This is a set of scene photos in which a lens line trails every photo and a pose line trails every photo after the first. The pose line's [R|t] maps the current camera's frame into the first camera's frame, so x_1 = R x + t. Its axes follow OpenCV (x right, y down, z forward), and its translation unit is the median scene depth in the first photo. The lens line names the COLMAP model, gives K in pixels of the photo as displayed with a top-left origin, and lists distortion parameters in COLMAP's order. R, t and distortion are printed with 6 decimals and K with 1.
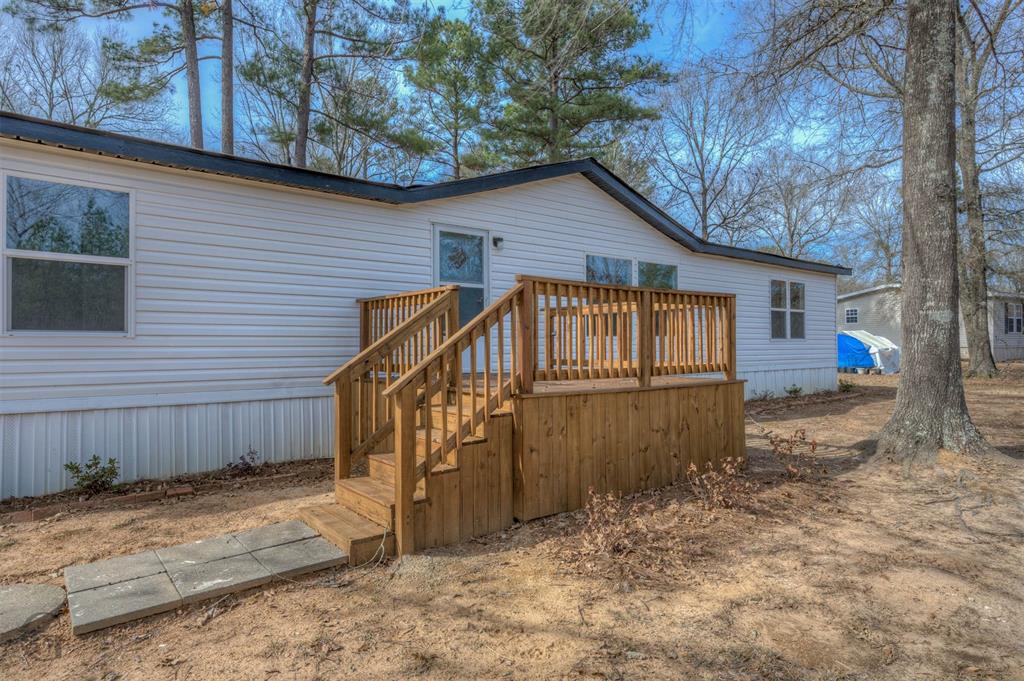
lens RADIAL K [[588.0, 0, 514.4], [0, 588.0, 337.8], [0, 0, 1]] dist [0.006693, 0.000447]
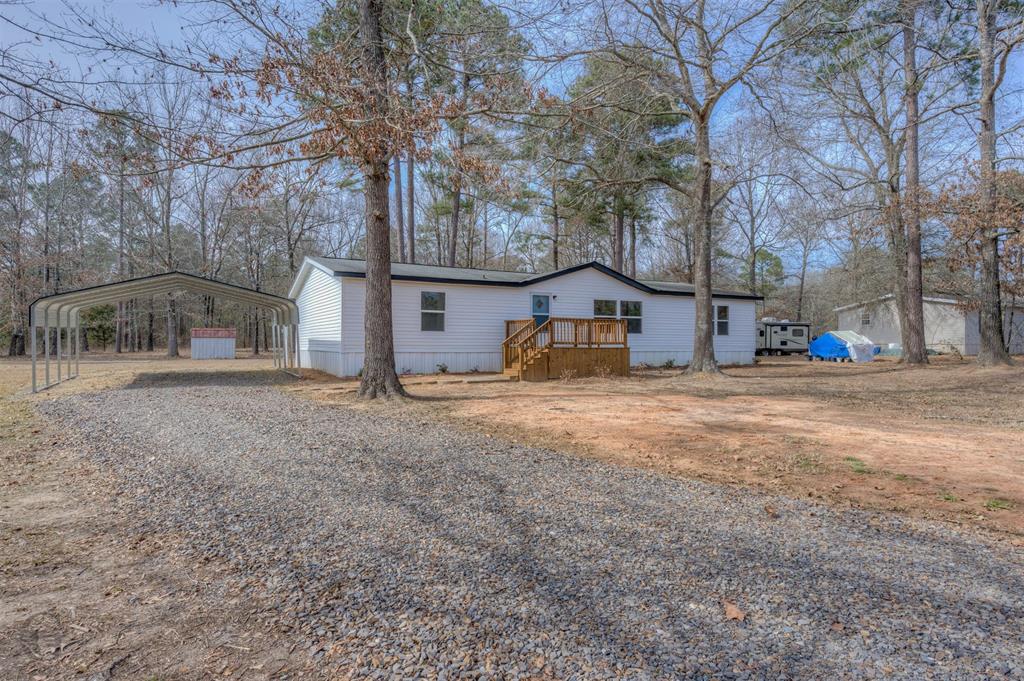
lens RADIAL K [[588.0, 0, 512.7], [0, 588.0, 341.2], [0, 0, 1]] dist [0.006693, 0.000447]
pose [[0.982612, 0.006154, -0.185571, 0.413968], [-0.004750, 0.999957, 0.008012, 0.020257], [0.185612, -0.006992, 0.982598, -2.439776]]
